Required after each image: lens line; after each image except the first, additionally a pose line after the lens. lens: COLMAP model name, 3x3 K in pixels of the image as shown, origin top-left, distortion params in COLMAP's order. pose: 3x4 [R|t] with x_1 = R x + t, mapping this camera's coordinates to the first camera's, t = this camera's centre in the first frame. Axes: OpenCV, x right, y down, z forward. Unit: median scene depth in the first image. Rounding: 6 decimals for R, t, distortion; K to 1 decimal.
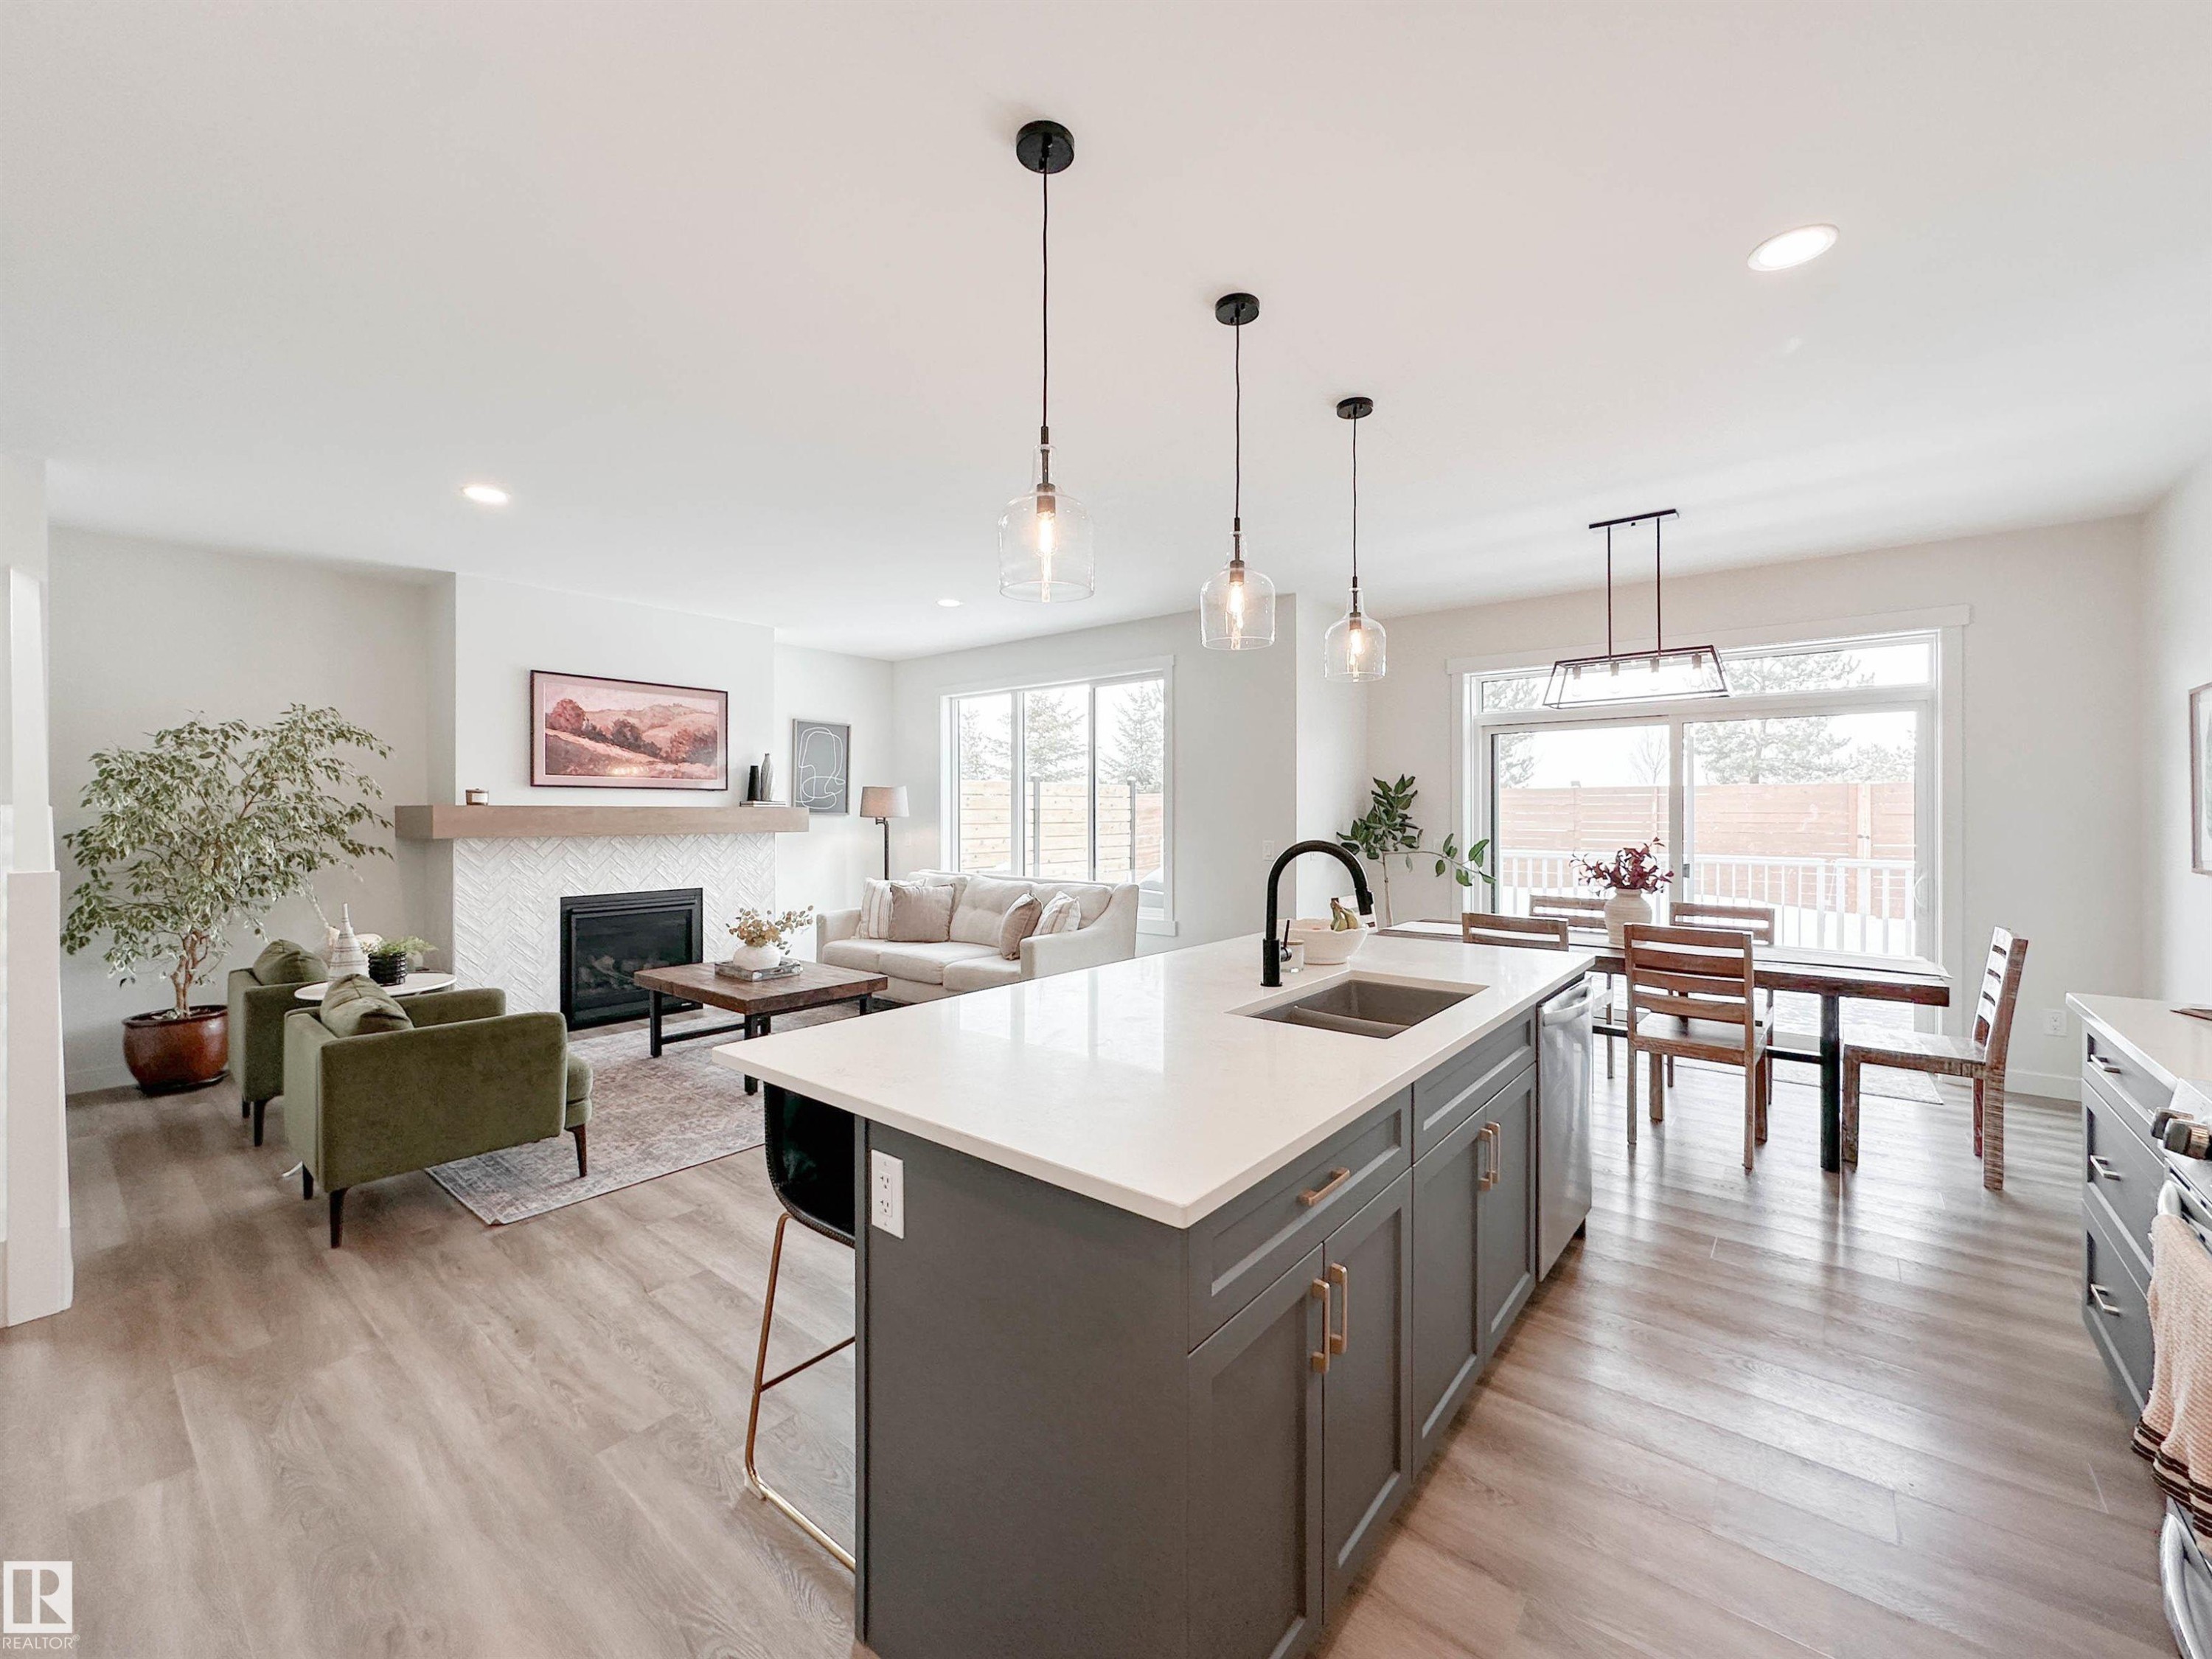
lens RADIAL K [[896.6, 0, 1119.7], [0, 896.6, 811.9], [0, 0, 1]] dist [-0.004605, 0.000735]
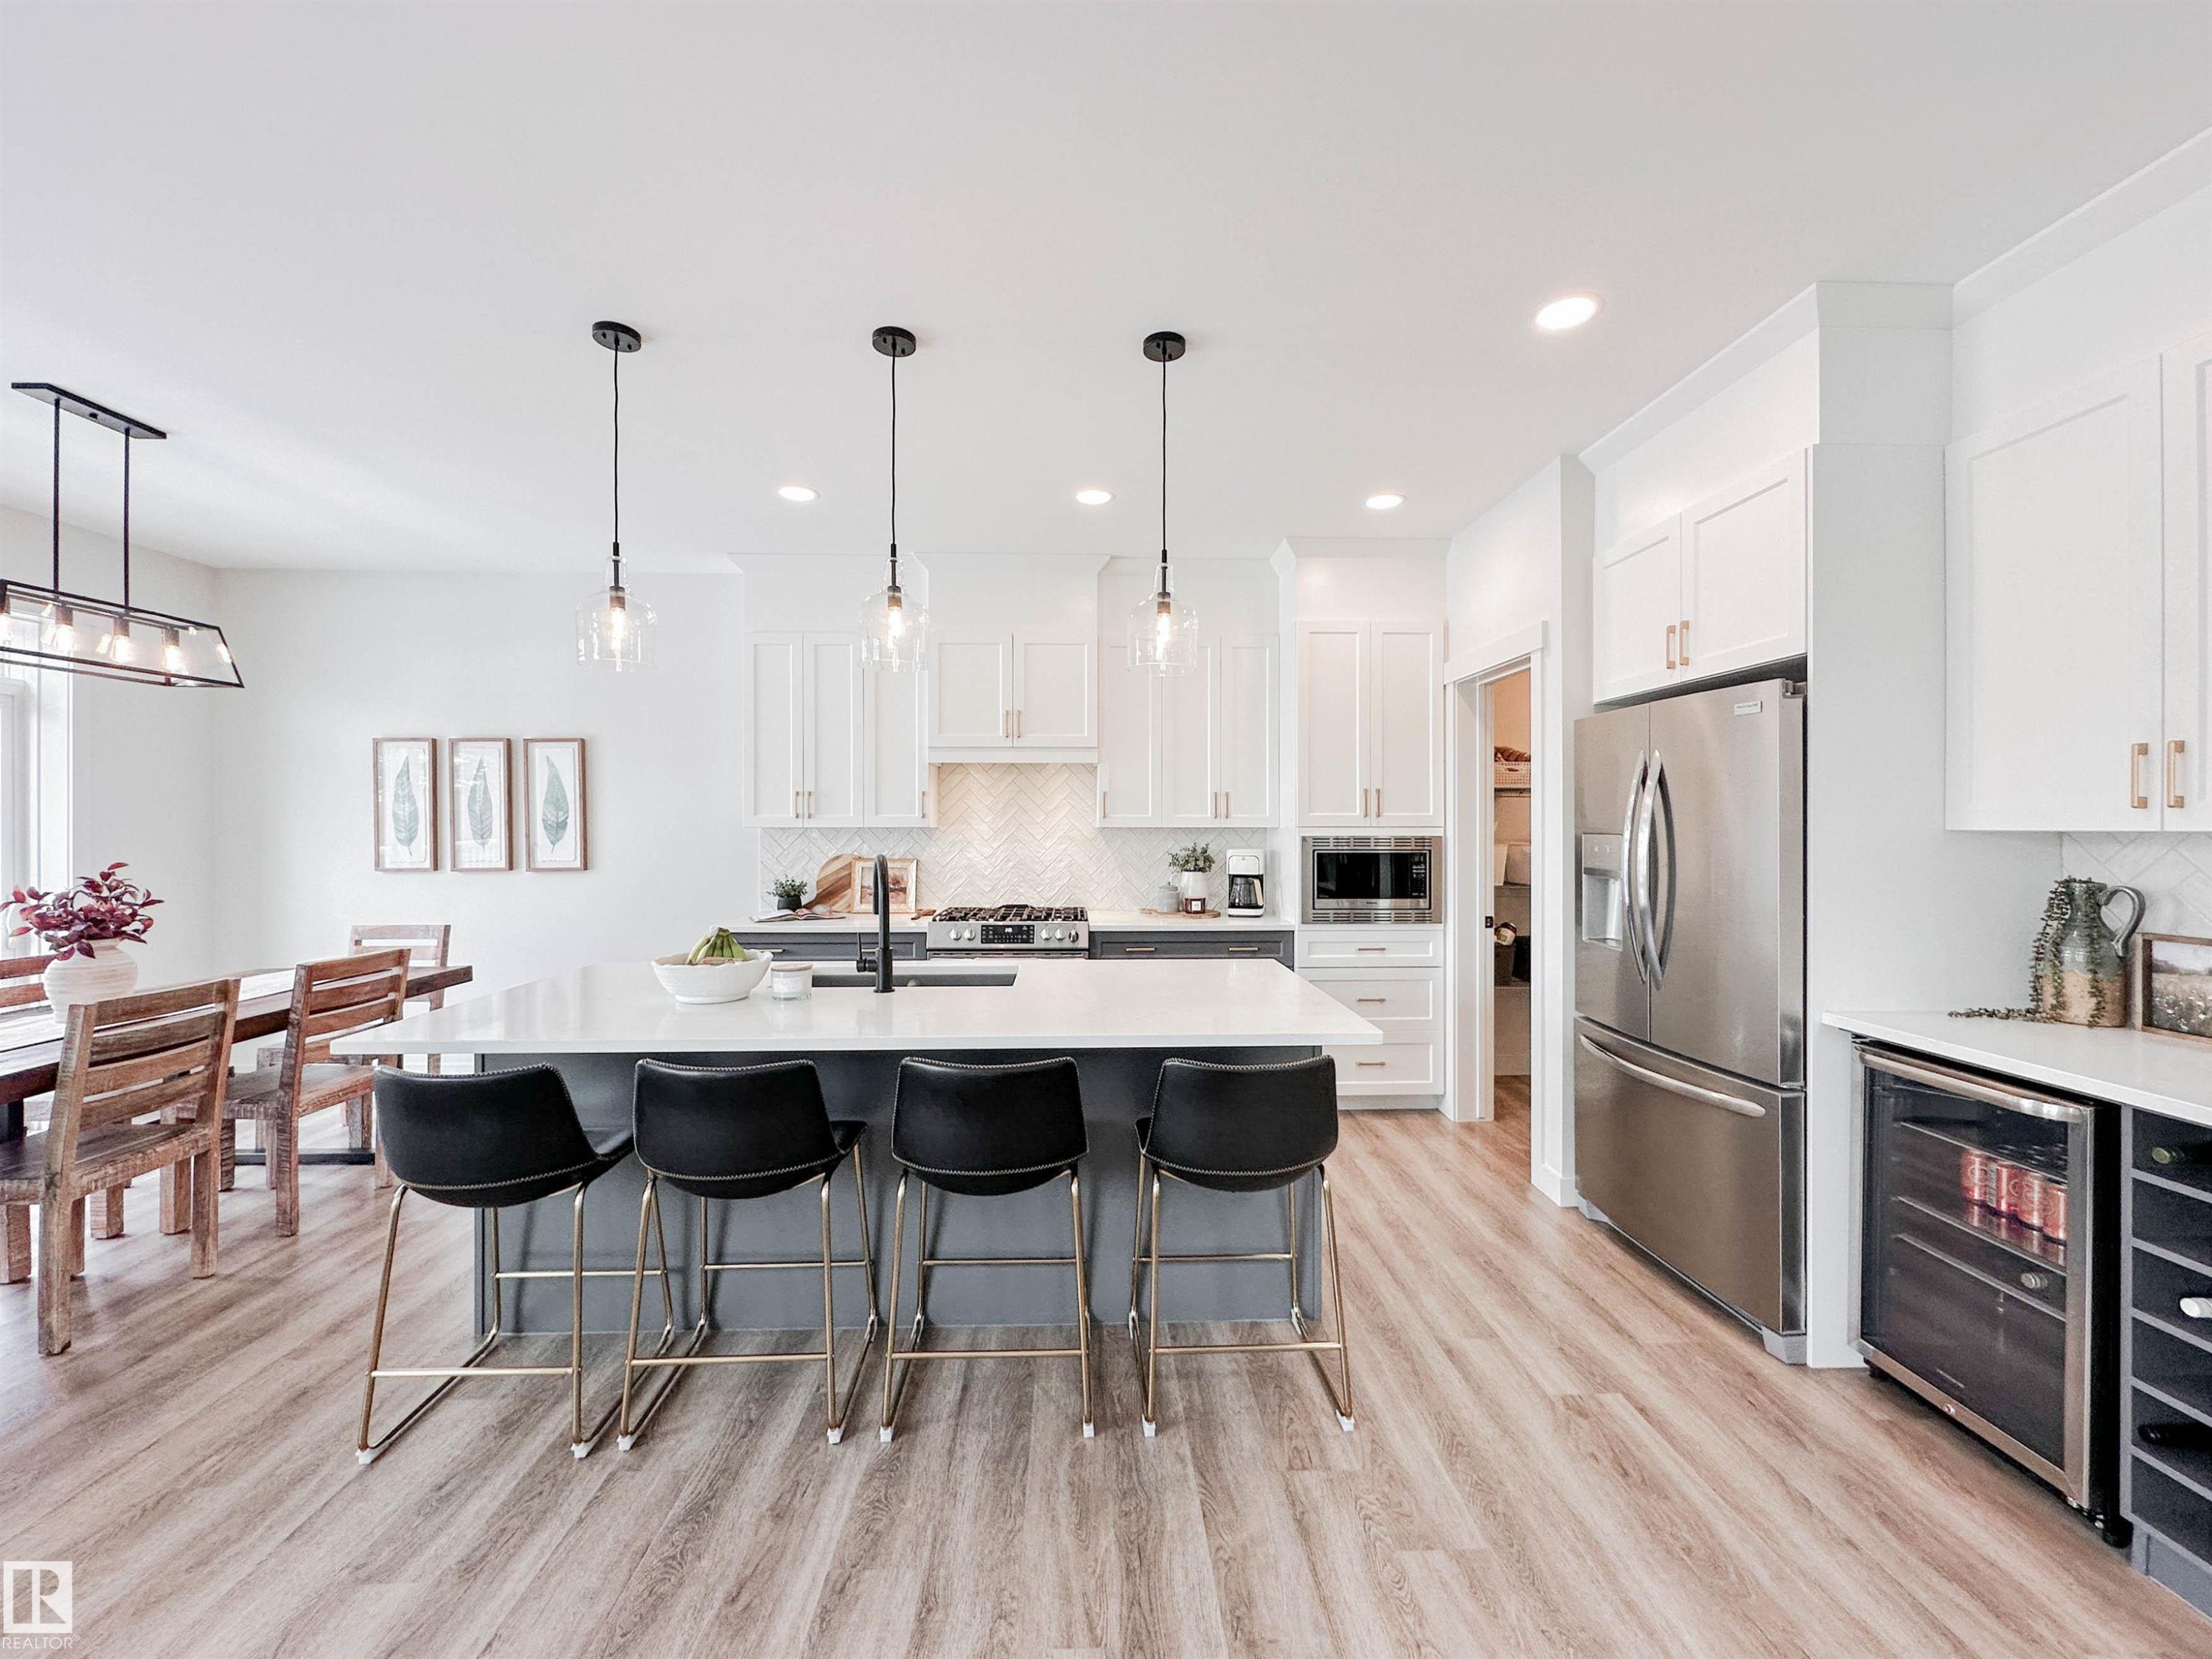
lens RADIAL K [[896.6, 0, 1101.6], [0, 896.6, 828.3], [0, 0, 1]] dist [-0.004605, 0.000735]
pose [[-0.651624, -0.004353, 0.758529, -0.365366], [-0.000719, 0.999987, 0.005121, -0.003657], [-0.758542, 0.002792, -0.651619, 0.676679]]
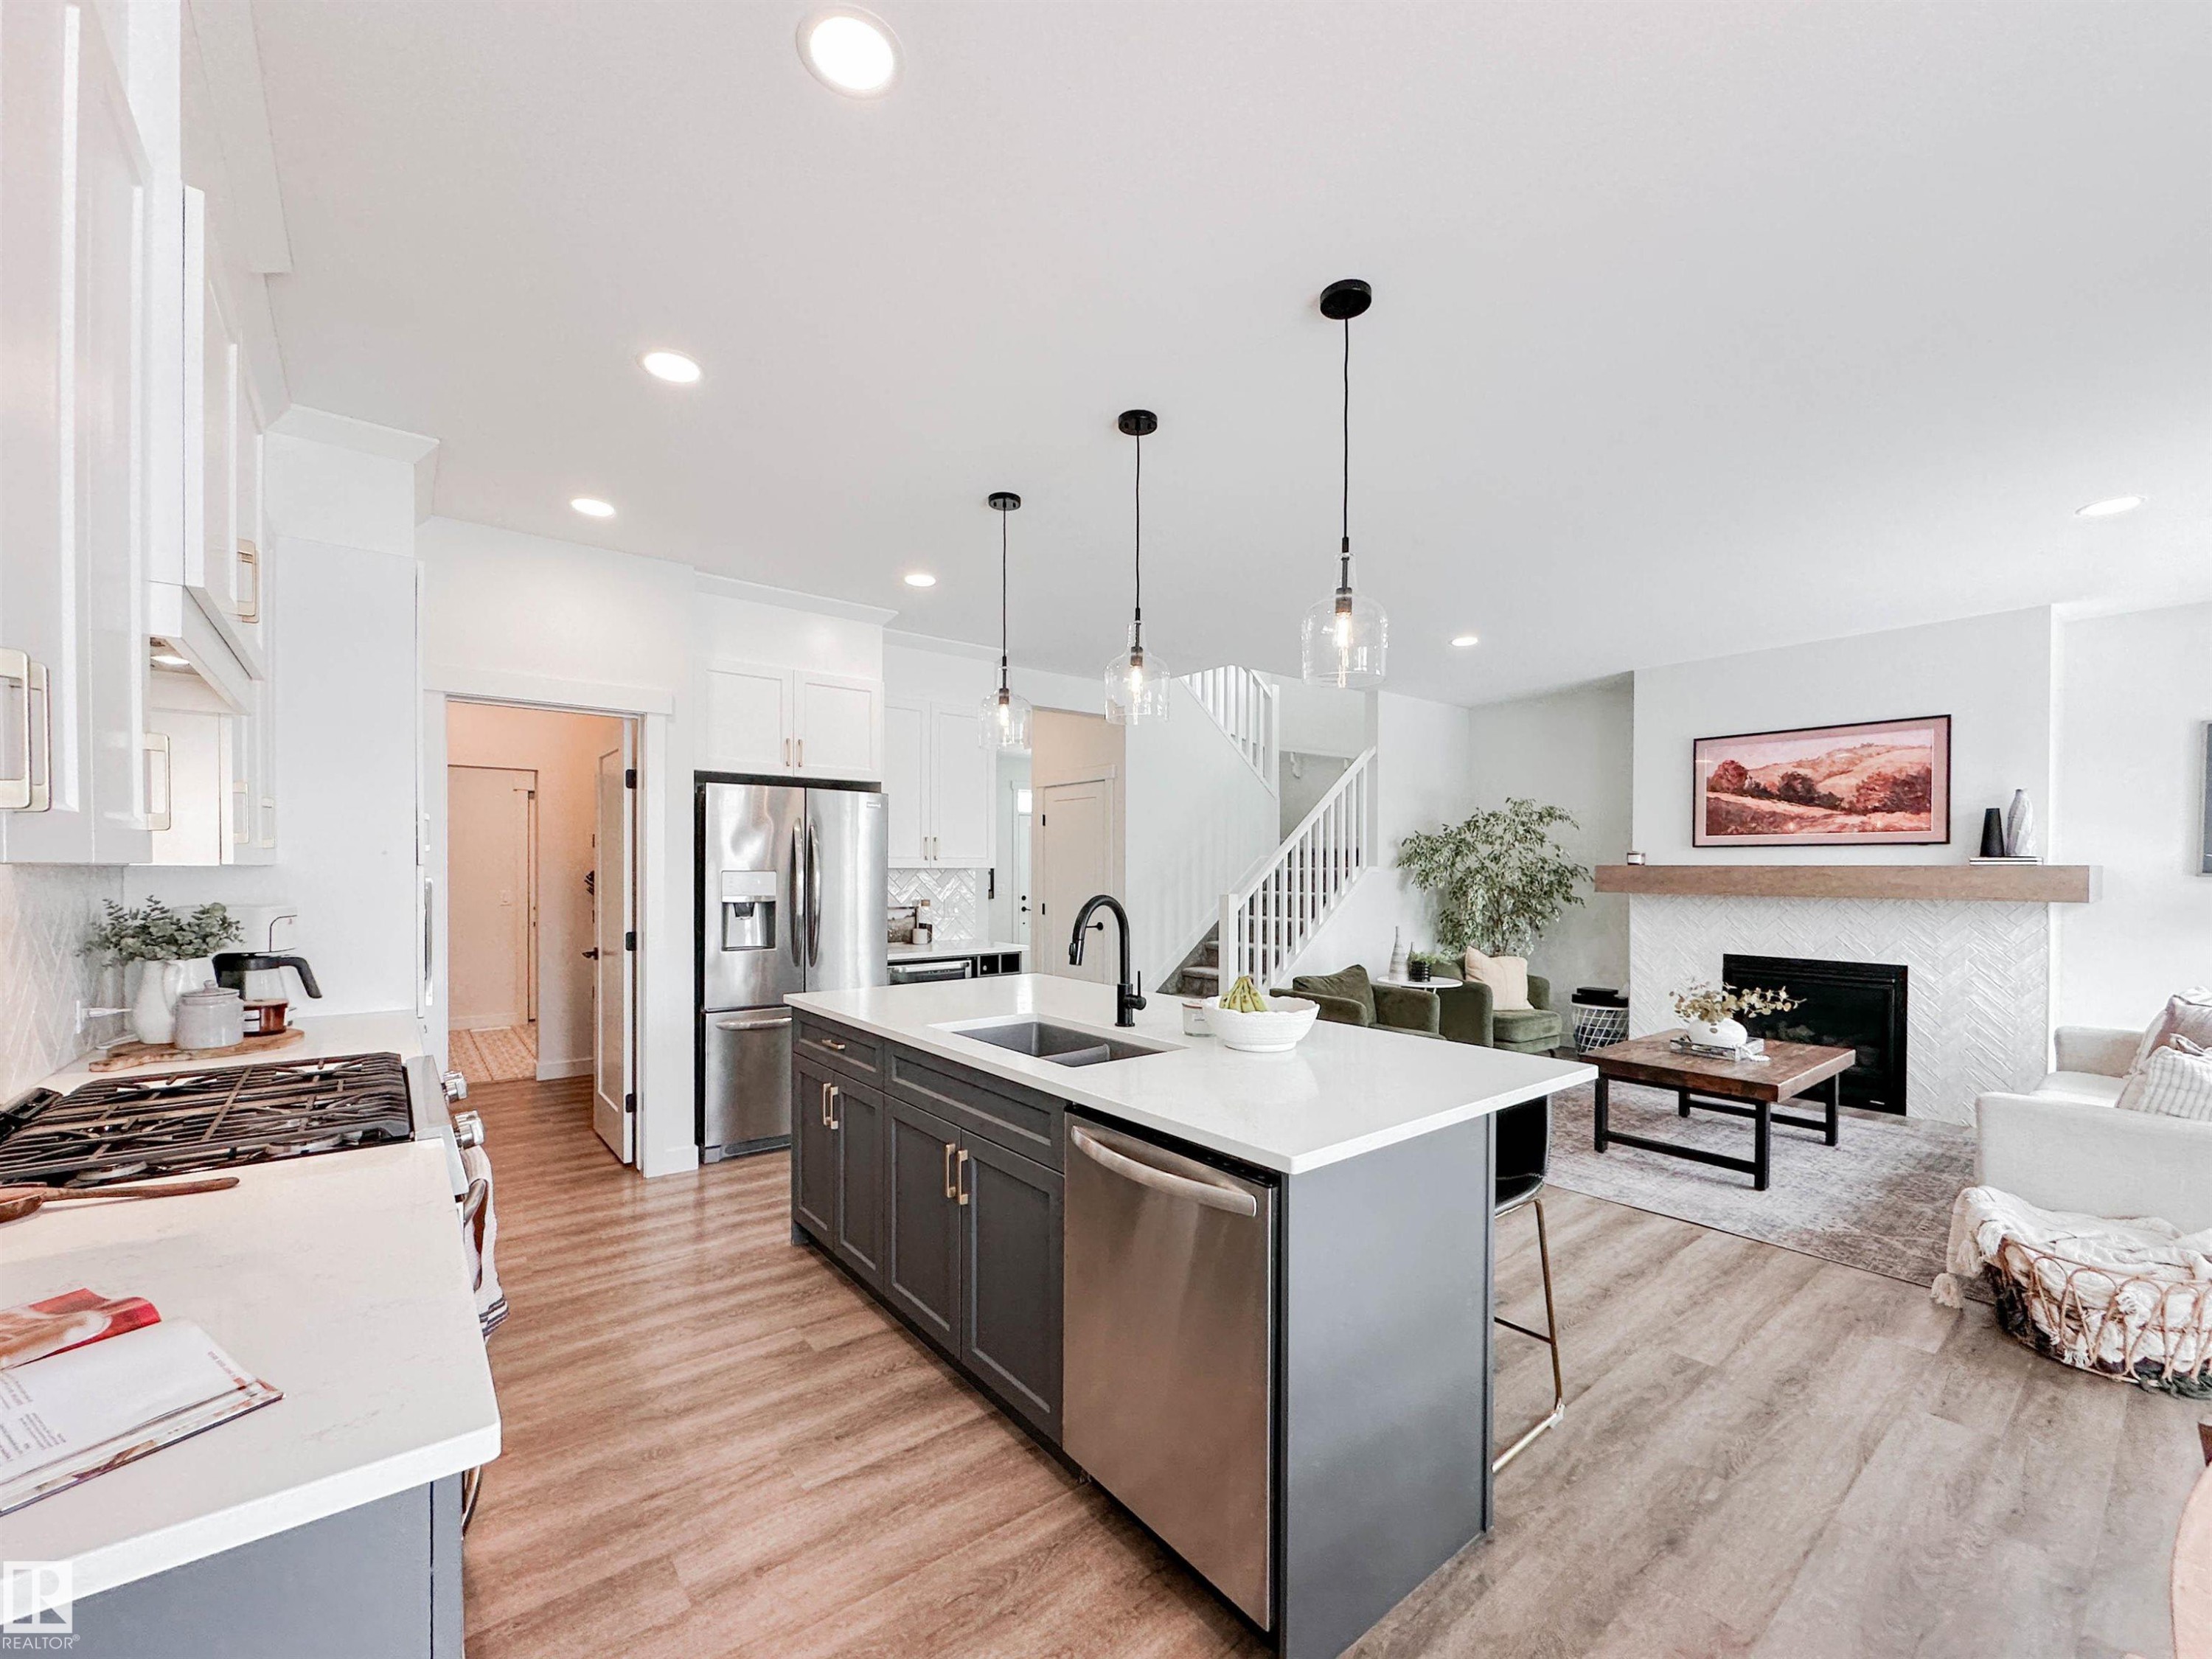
lens RADIAL K [[896.6, 0, 1081.6], [0, 896.6, 873.7], [0, 0, 1]] dist [-0.004605, 0.000735]
pose [[-0.231533, 0.006912, -0.972803, 0.567639], [-0.003180, 0.999964, 0.007862, -0.002833], [0.972822, 0.004913, -0.231502, 0.542314]]
